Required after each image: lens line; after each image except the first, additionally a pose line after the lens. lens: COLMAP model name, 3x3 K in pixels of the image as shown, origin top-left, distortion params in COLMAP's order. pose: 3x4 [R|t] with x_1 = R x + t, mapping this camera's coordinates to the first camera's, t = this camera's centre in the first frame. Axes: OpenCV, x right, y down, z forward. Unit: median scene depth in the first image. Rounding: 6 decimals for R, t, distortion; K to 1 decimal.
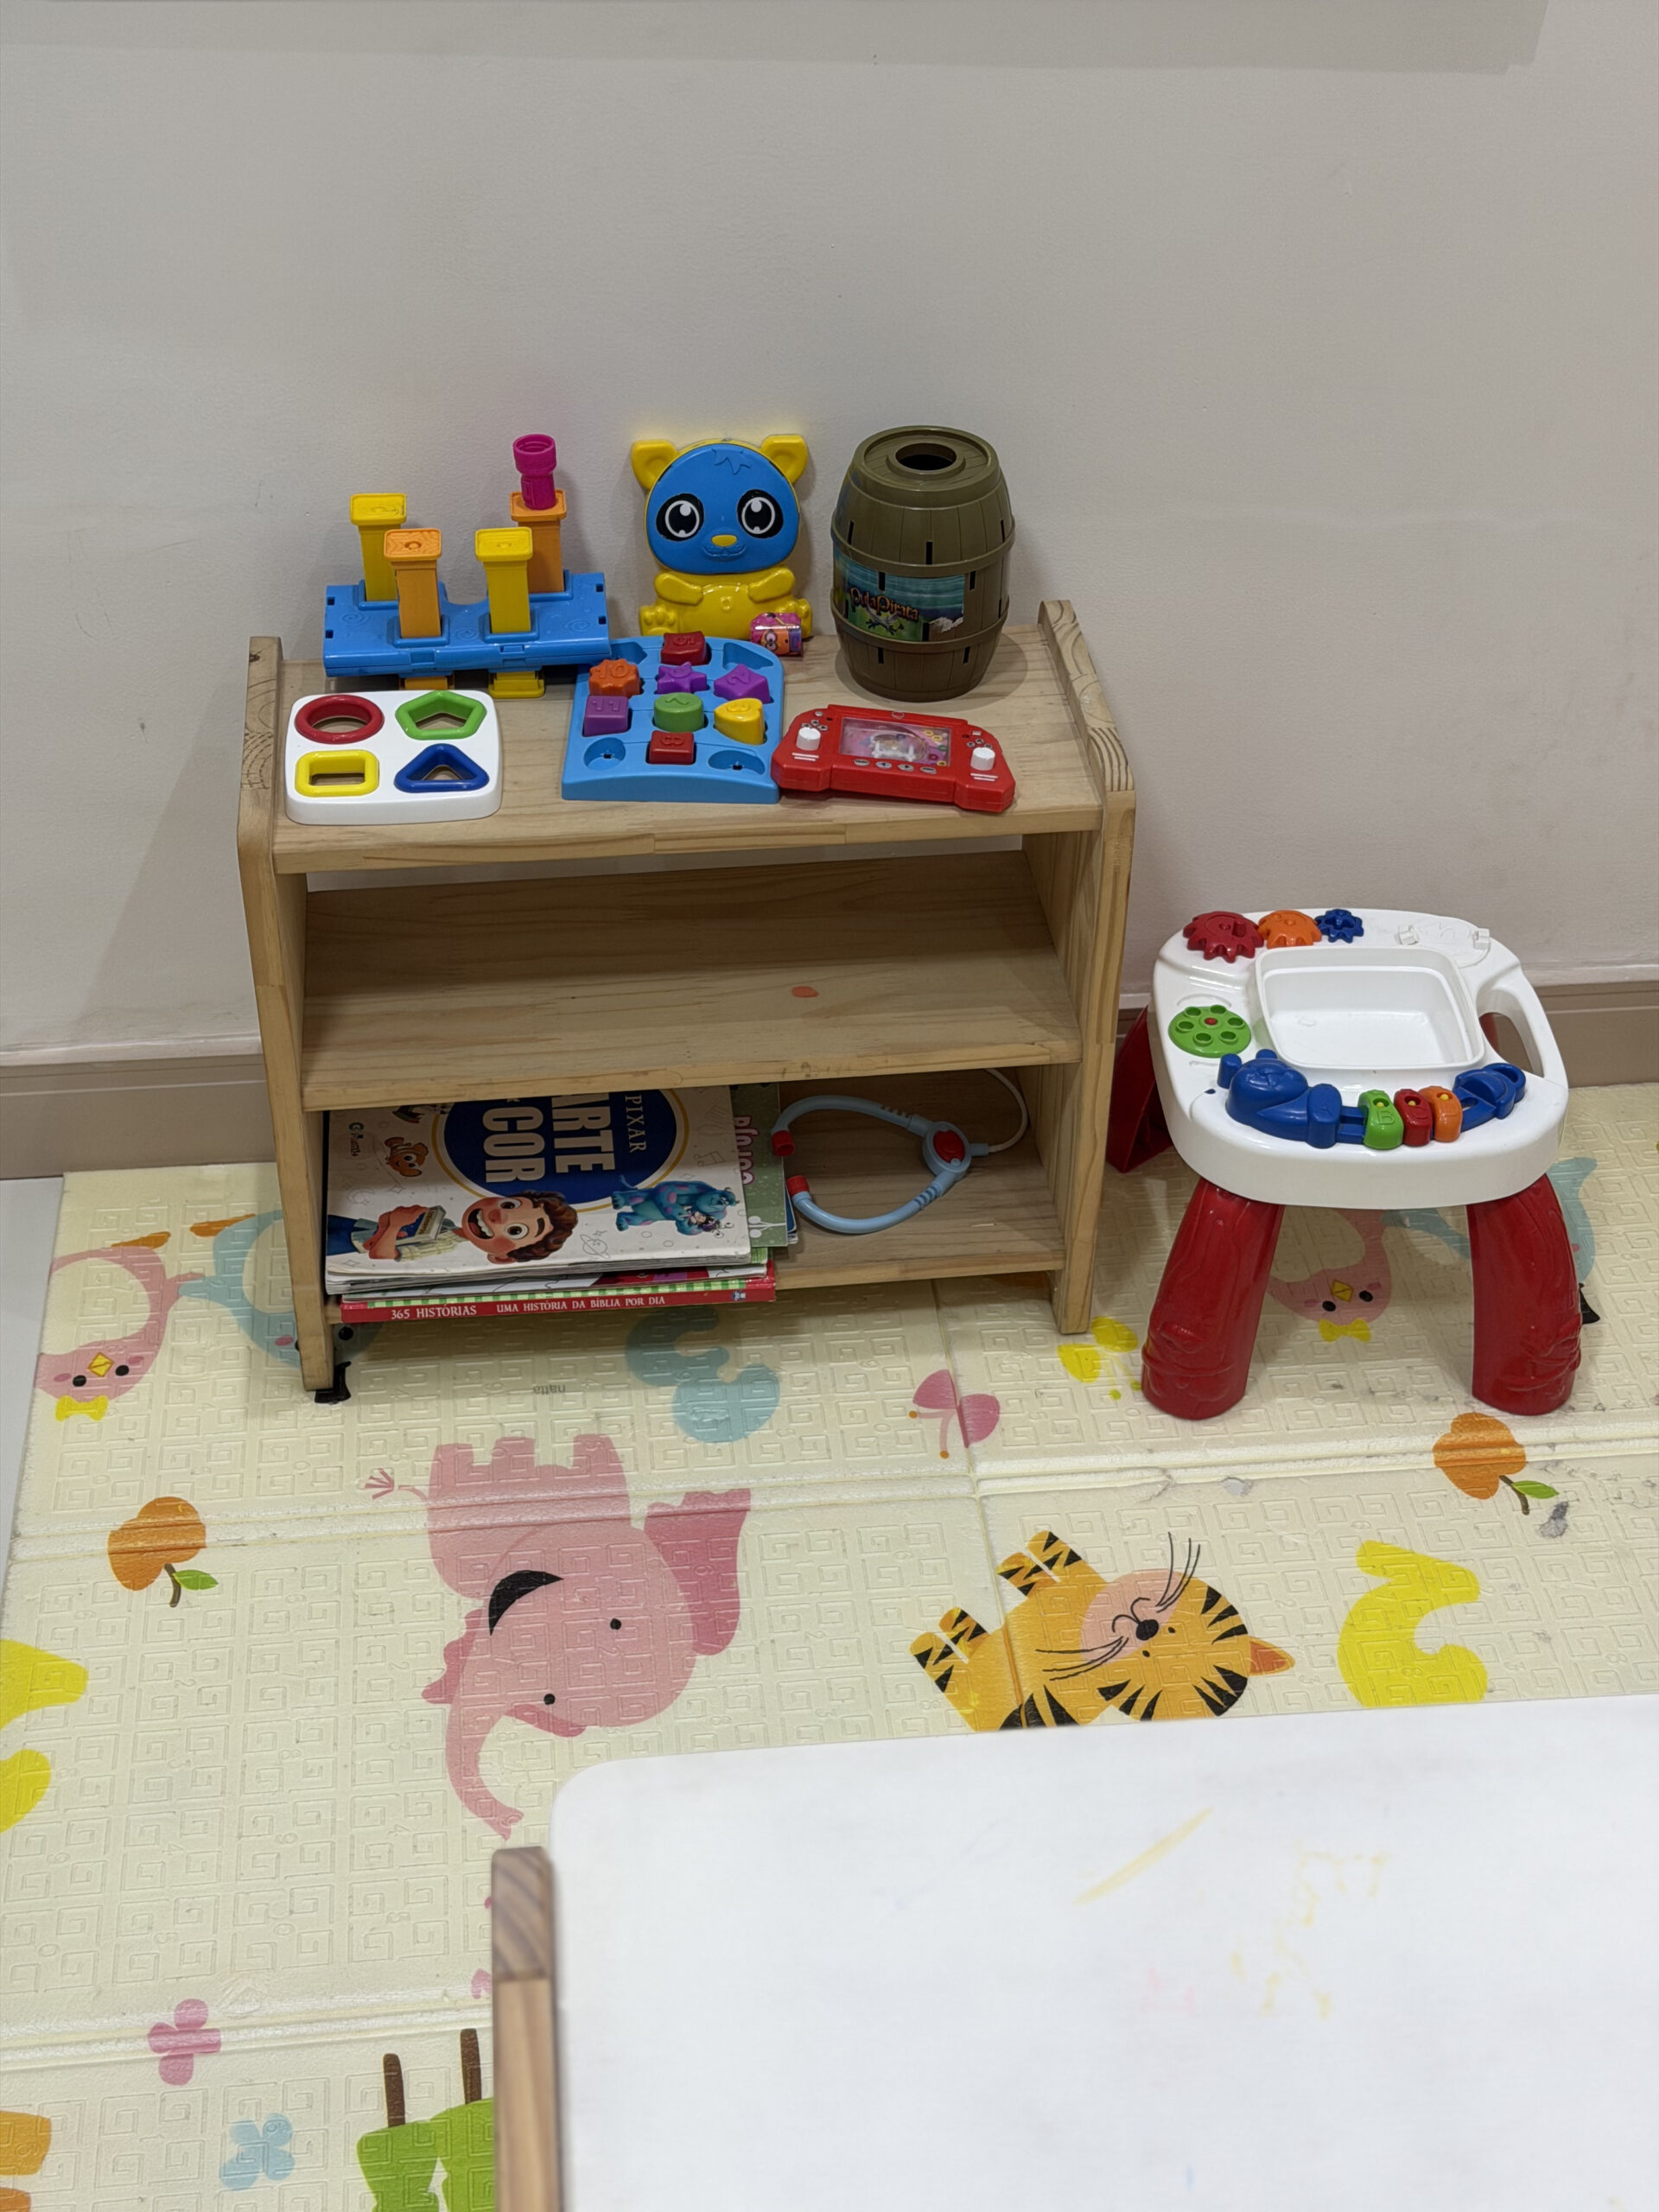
lens RADIAL K [[3093.0, 0, 826.3], [0, 3093.0, 1124.3], [0, 0, 1]] dist [0.125980, 0.023595]
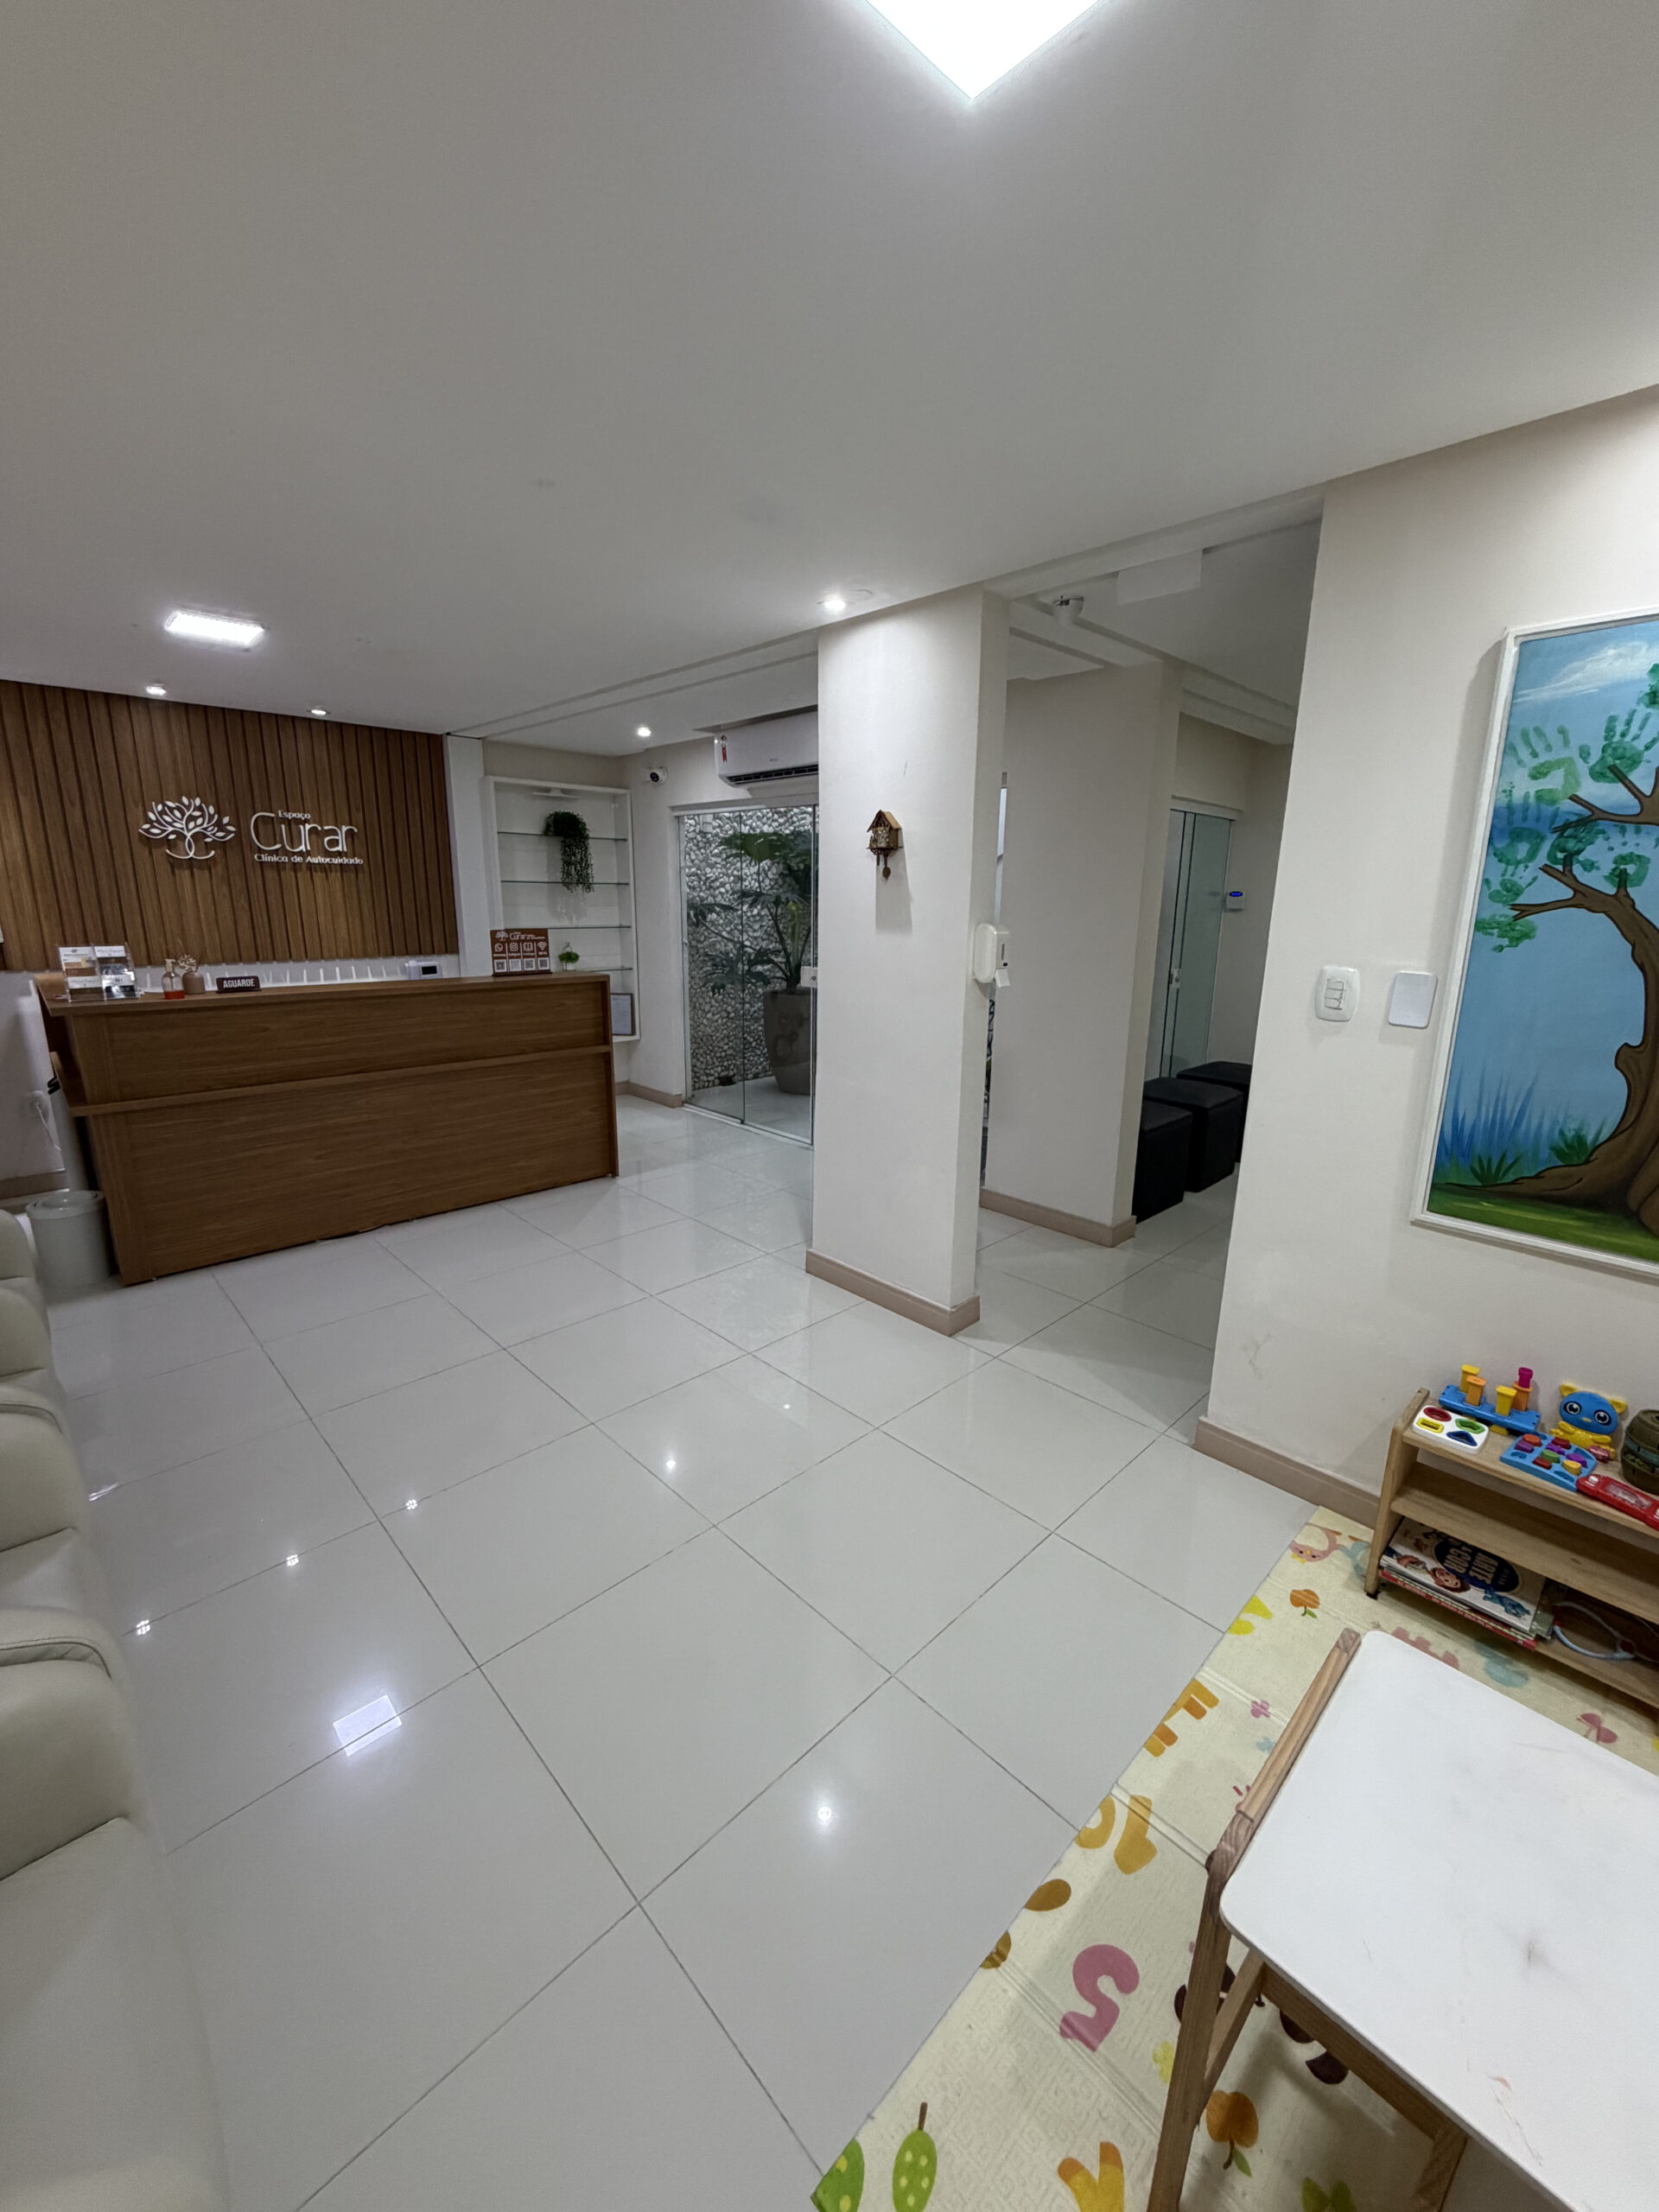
lens RADIAL K [[882.5, 0, 833.5], [0, 882.5, 1101.0], [0, 0, 1]] dist [0.000526, -0.000086]
pose [[0.617578, 0.176483, -0.766453, 0.137320], [-0.489700, 0.848848, -0.199126, 0.113015], [0.615460, 0.498308, 0.610654, -0.277115]]
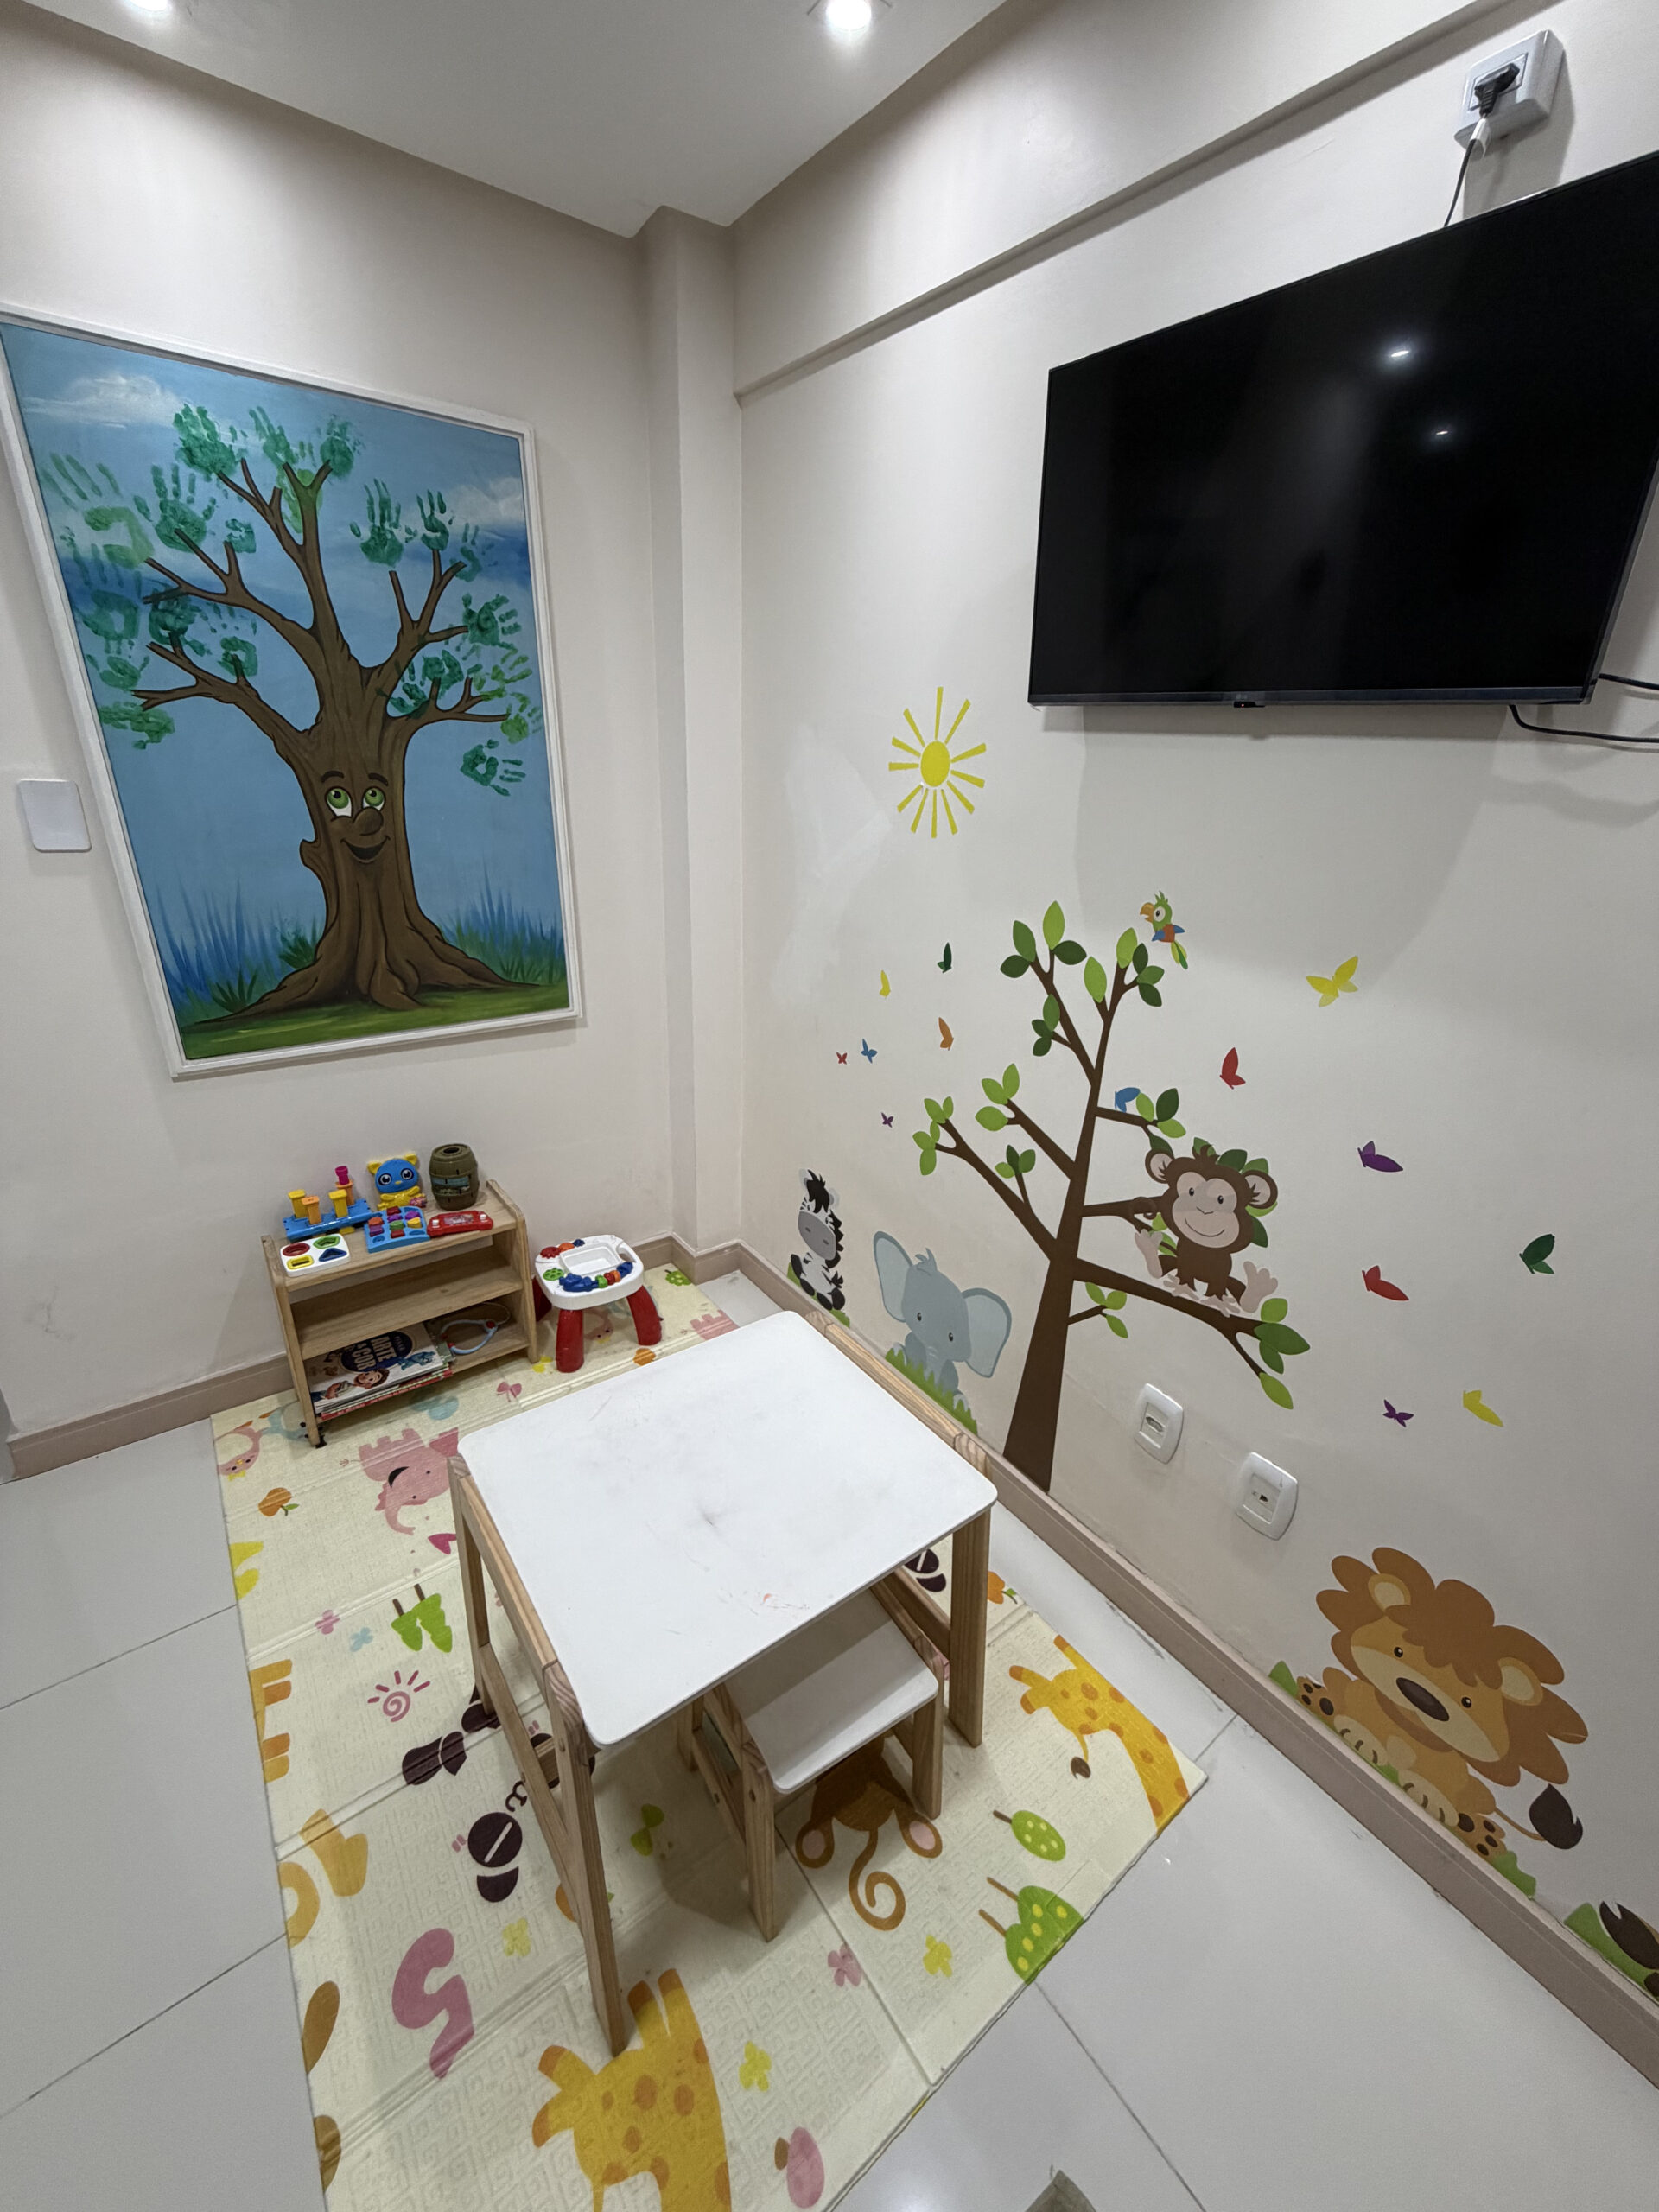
lens RADIAL K [[882.5, 0, 833.5], [0, 882.5, 1101.0], [0, 0, 1]] dist [0.000526, -0.000086]
pose [[0.857272, -0.172455, 0.485122, -0.083910], [0.297979, 0.934582, -0.194334, 0.093478], [-0.419873, 0.311153, 0.852579, -0.202688]]
